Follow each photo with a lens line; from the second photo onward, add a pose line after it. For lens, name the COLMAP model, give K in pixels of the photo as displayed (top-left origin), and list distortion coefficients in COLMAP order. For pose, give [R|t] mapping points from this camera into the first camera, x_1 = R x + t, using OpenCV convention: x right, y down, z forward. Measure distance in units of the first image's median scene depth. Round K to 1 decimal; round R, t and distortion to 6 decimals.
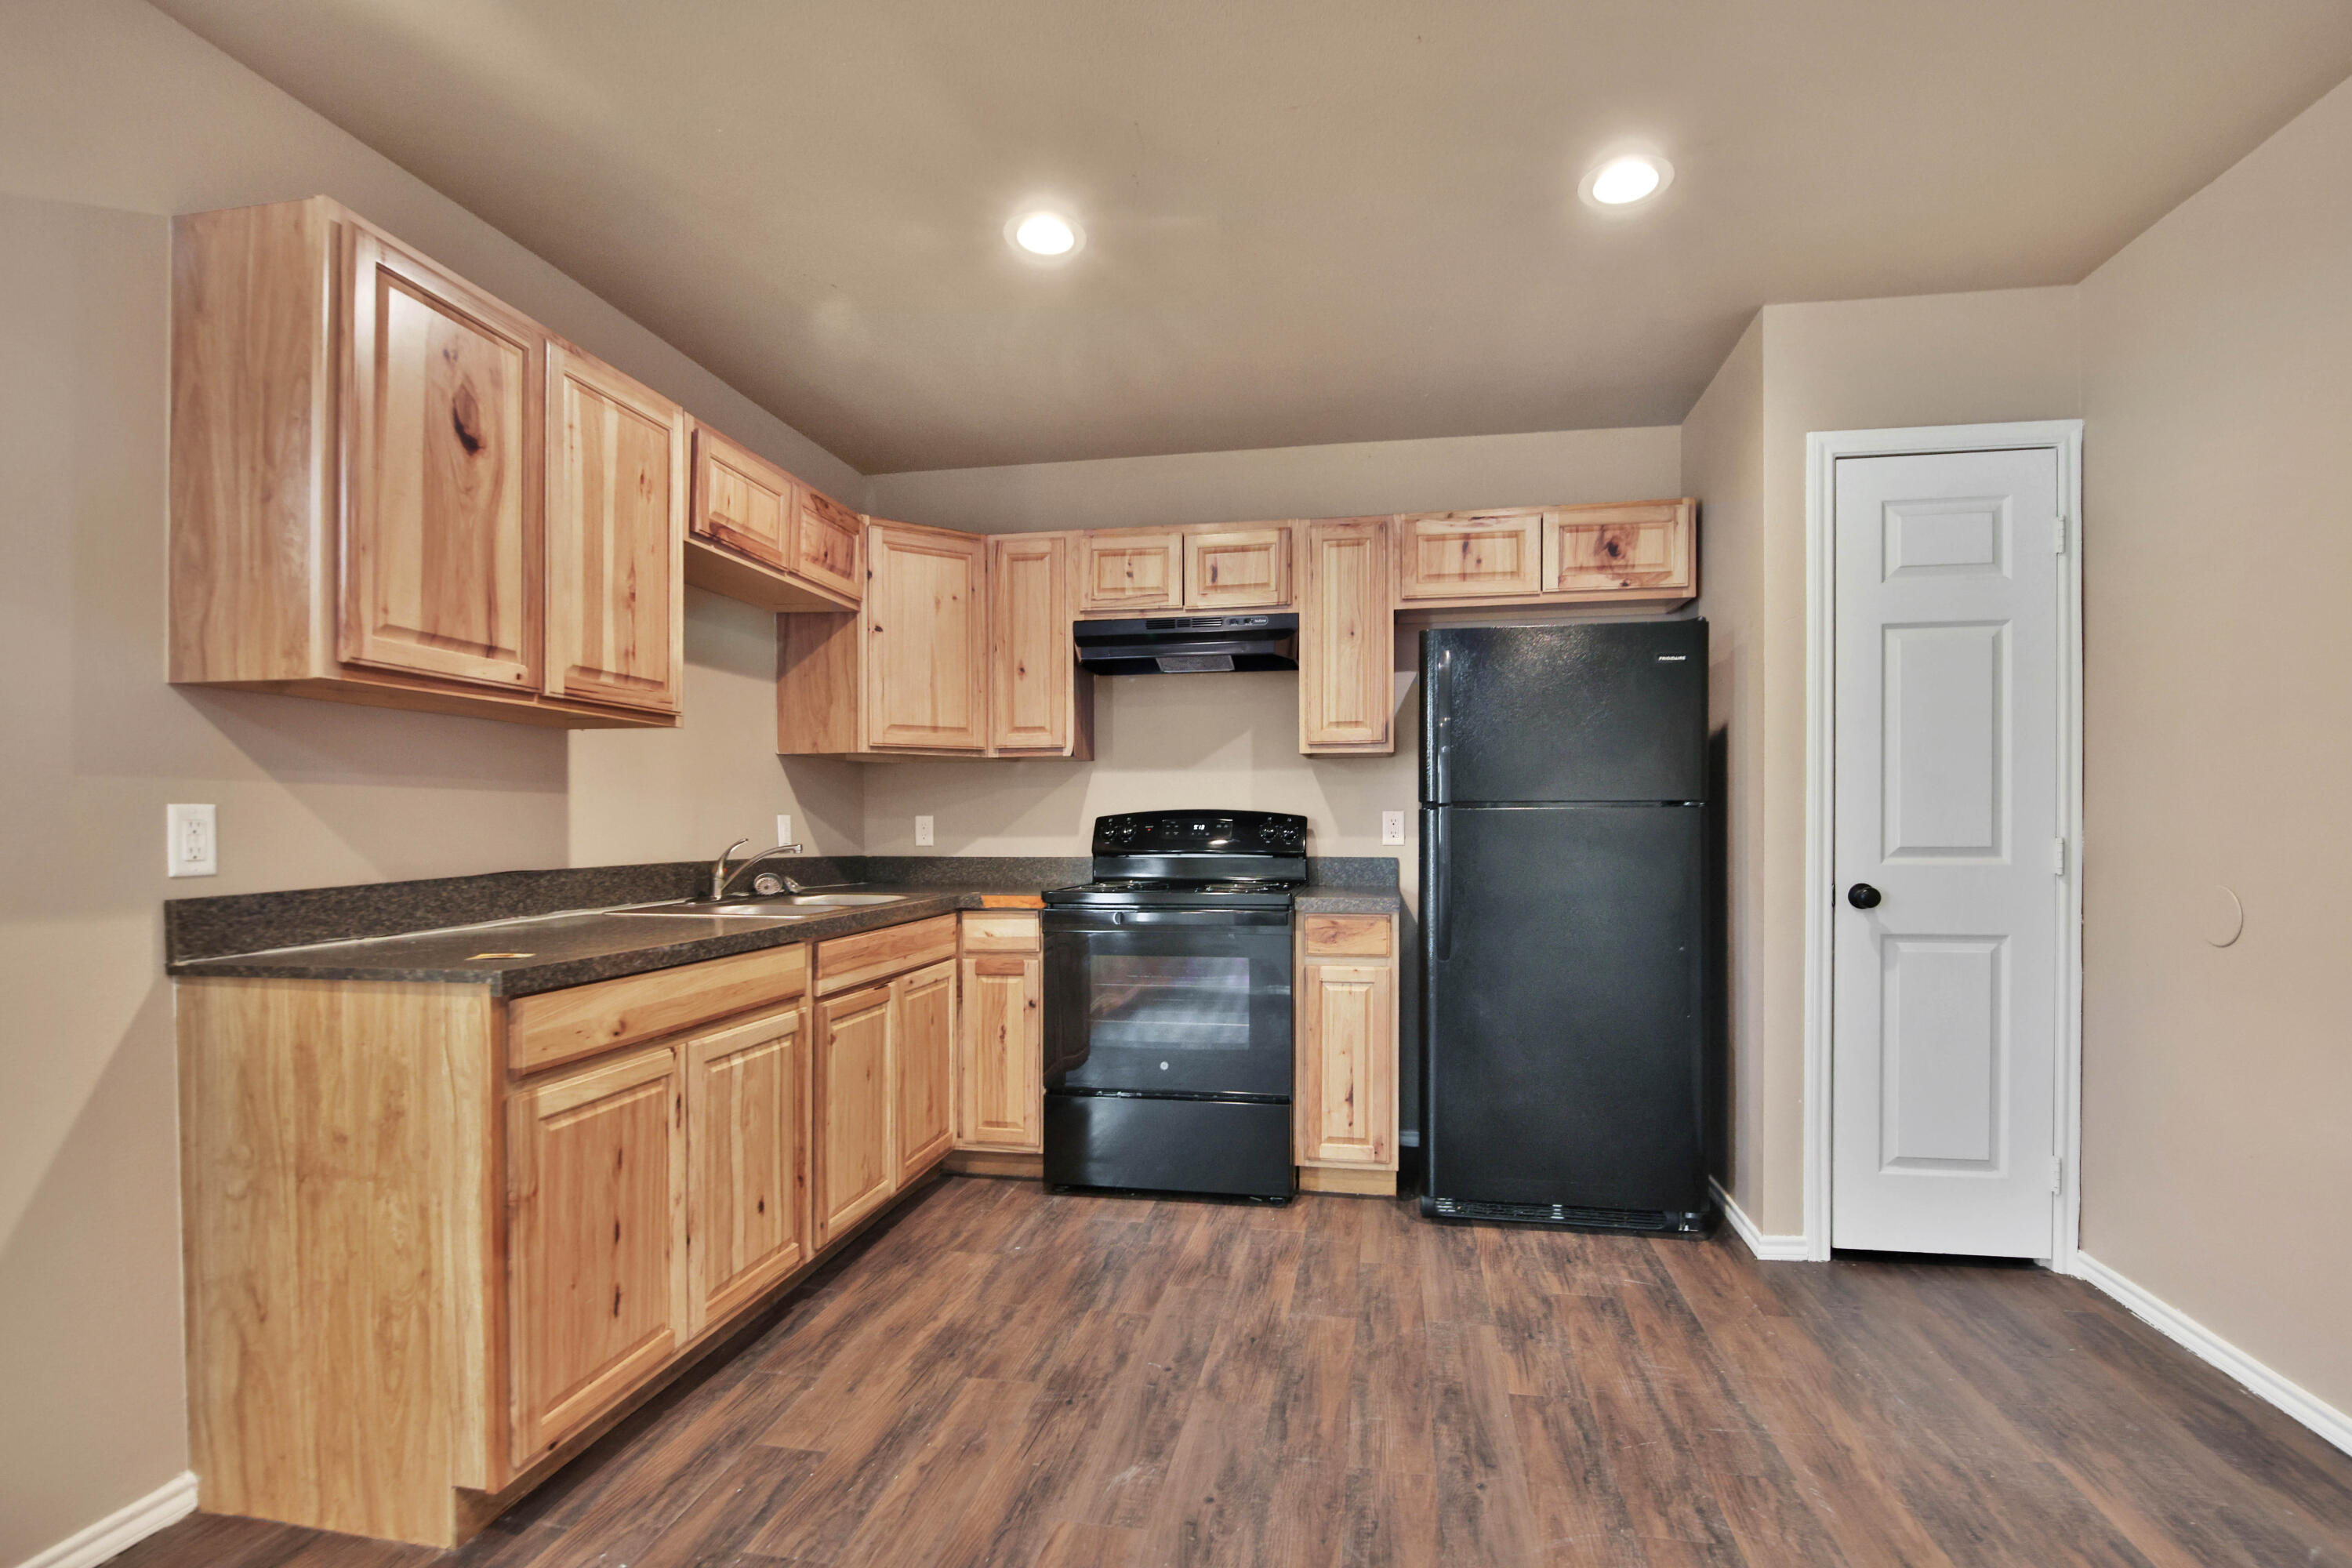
lens RADIAL K [[1103.6, 0, 1195.1], [0, 1103.6, 822.6], [0, 0, 1]] dist [-0.011022, -0.005739]
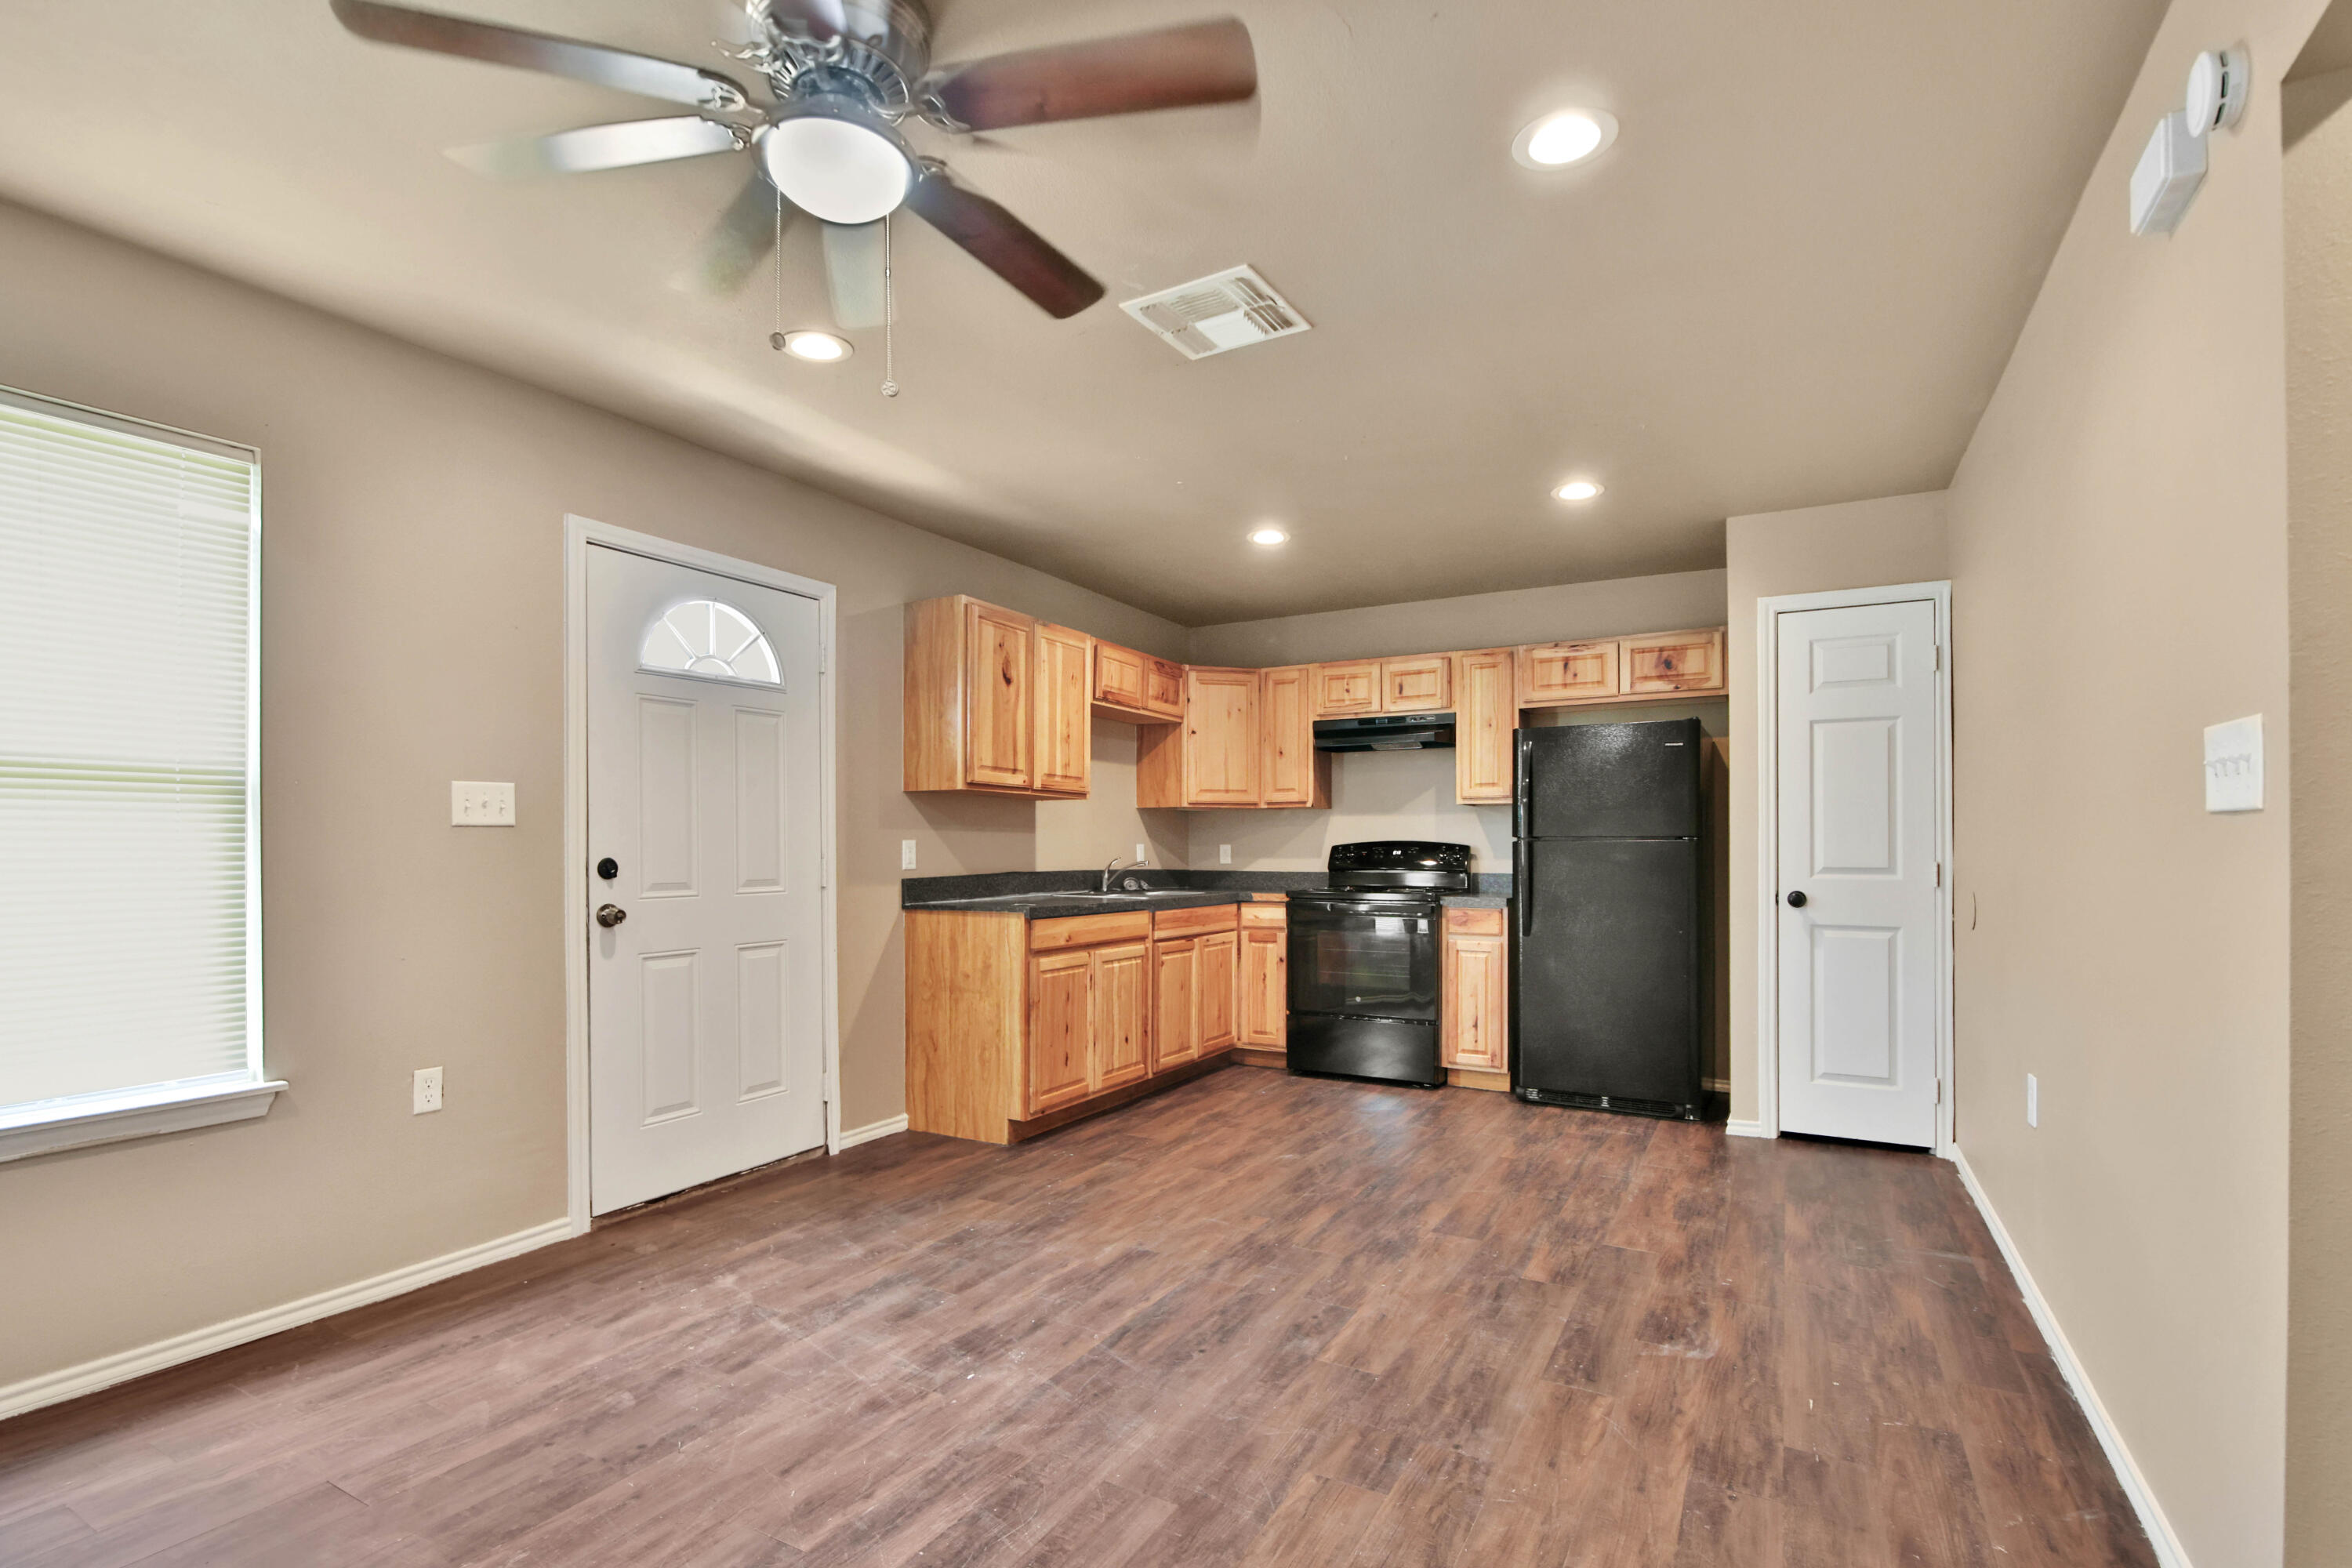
lens RADIAL K [[1103.6, 0, 1161.3], [0, 1103.6, 832.3], [0, 0, 1]] dist [-0.011022, -0.005739]
pose [[0.941423, -0.001729, -0.337224, 0.295219], [-0.003725, 0.999873, -0.015525, 0.001179], [0.337208, 0.015872, 0.941296, -0.753298]]
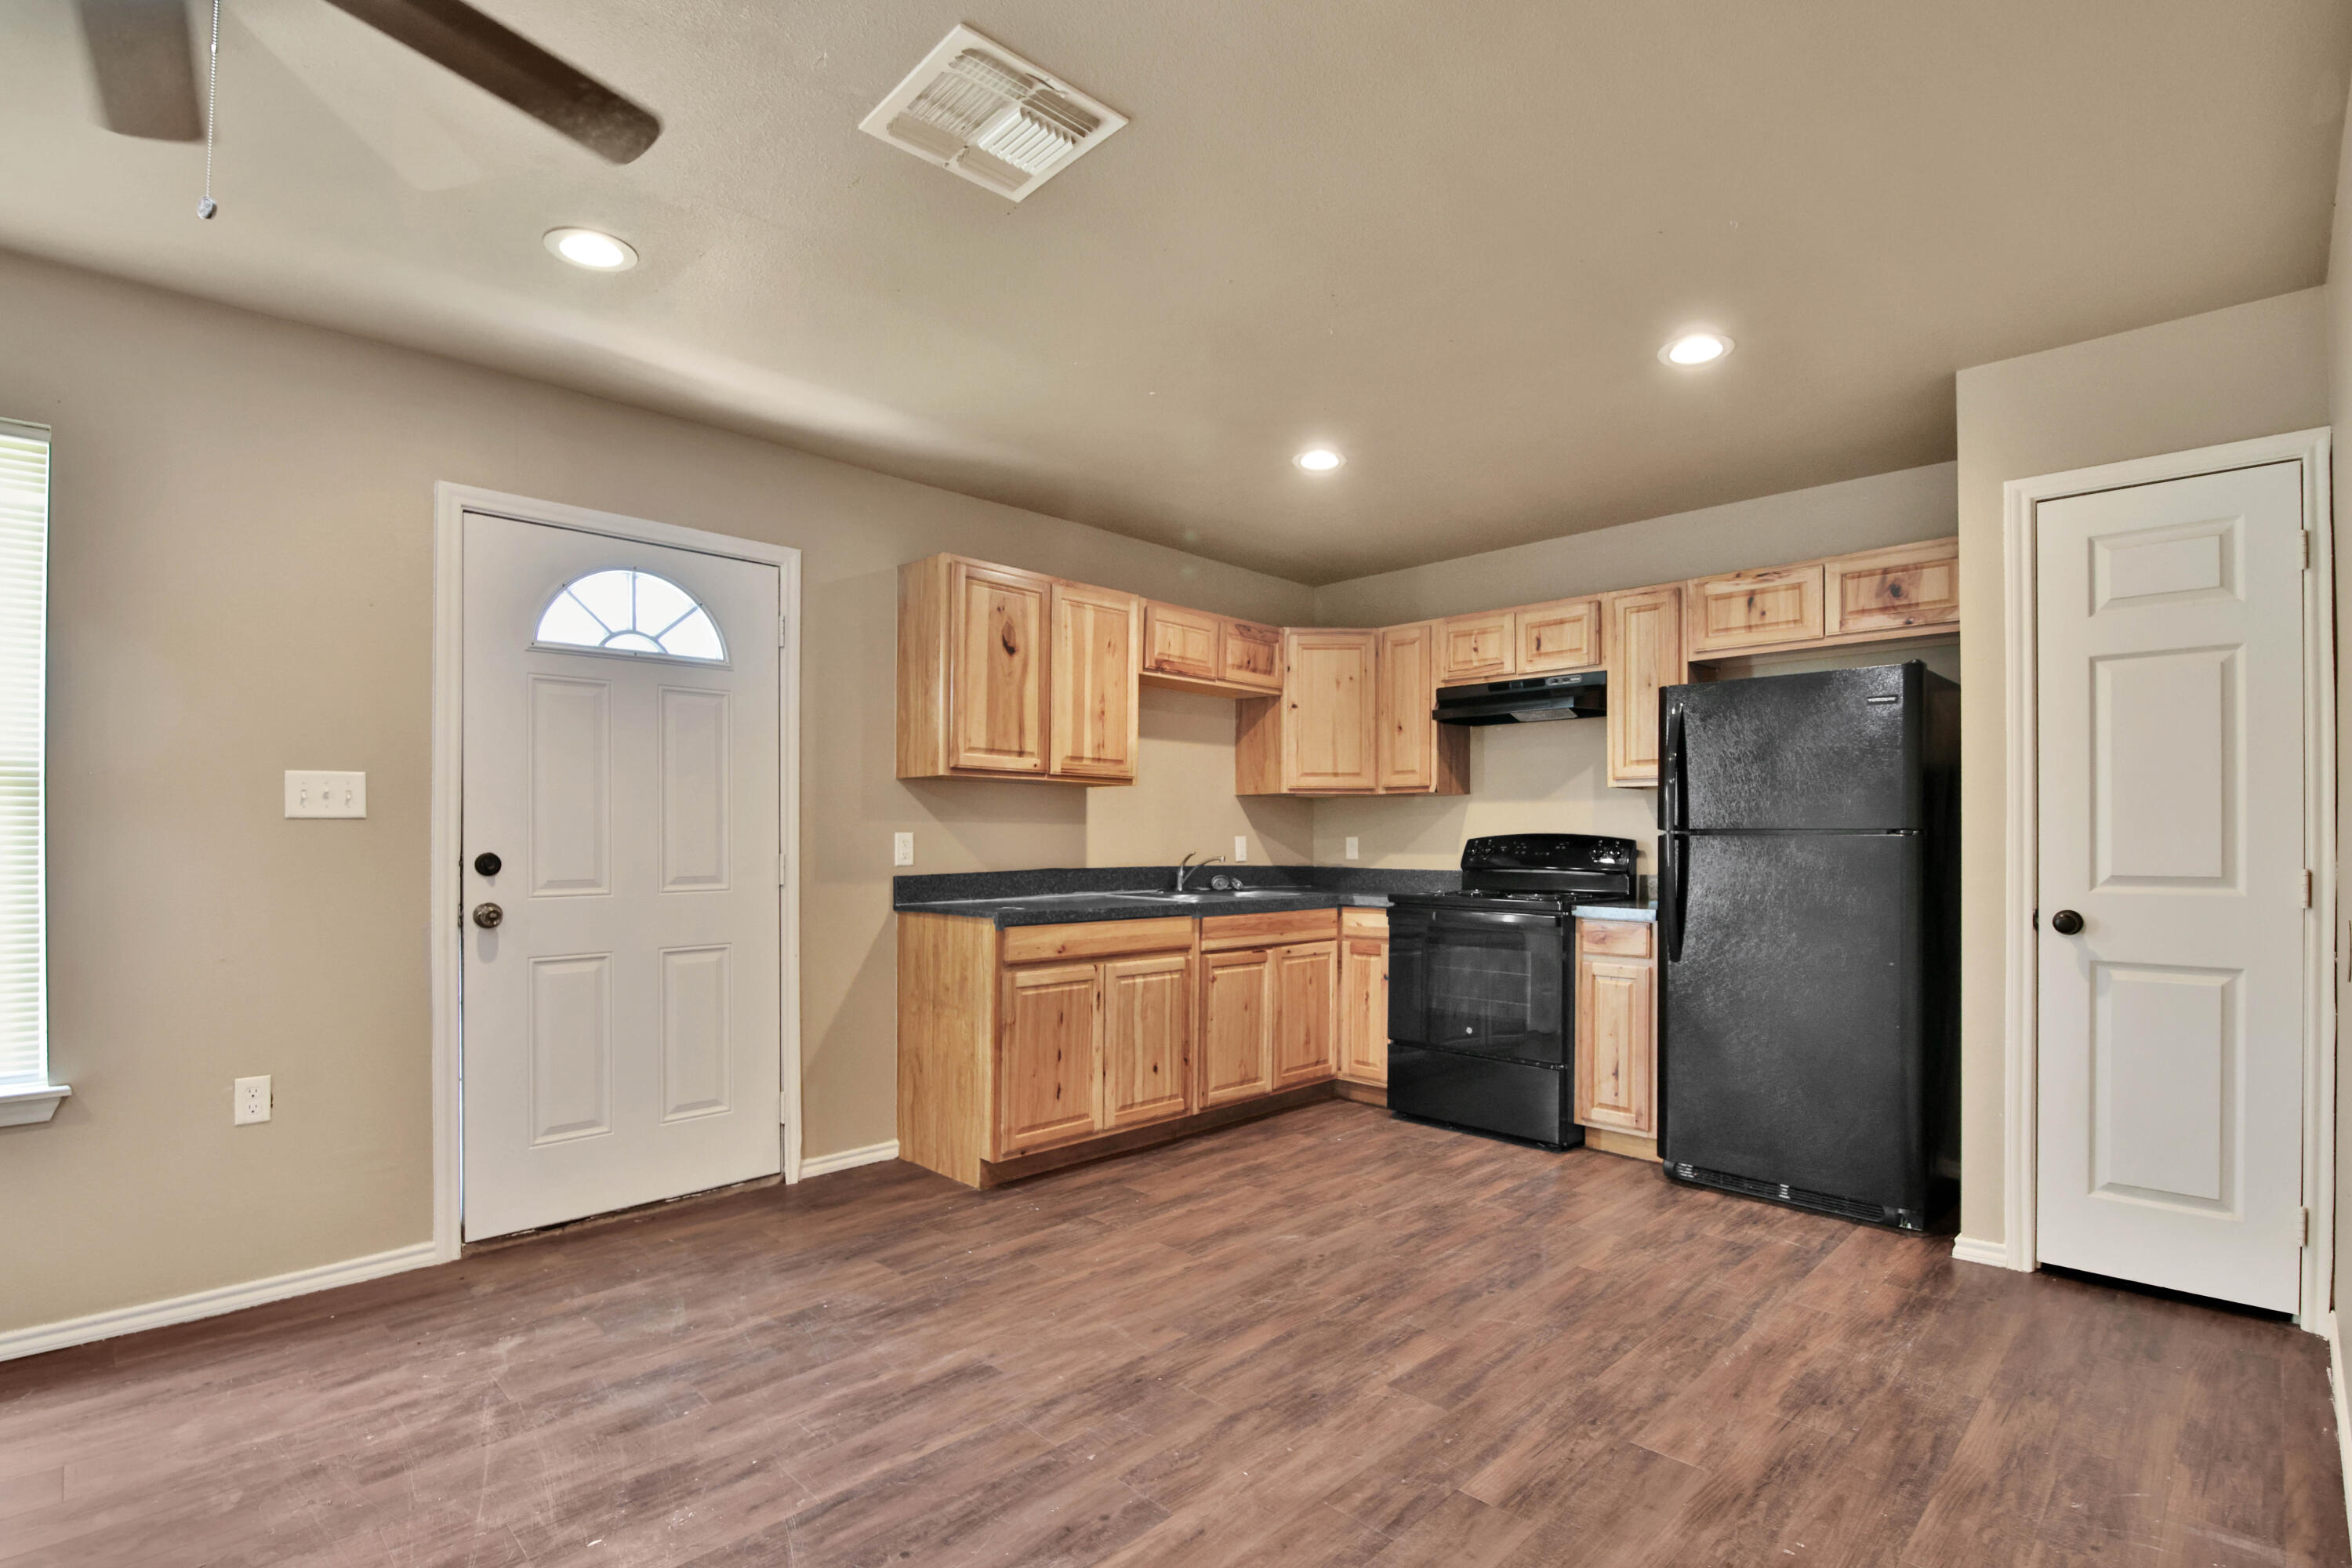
lens RADIAL K [[1103.6, 0, 1170.5], [0, 1103.6, 817.9], [0, 0, 1]] dist [-0.011022, -0.005739]
pose [[0.817155, -0.004128, -0.576403, 0.520041], [-0.006574, 0.999843, -0.016481, -0.009015], [0.576381, 0.017257, 0.816999, -0.329195]]
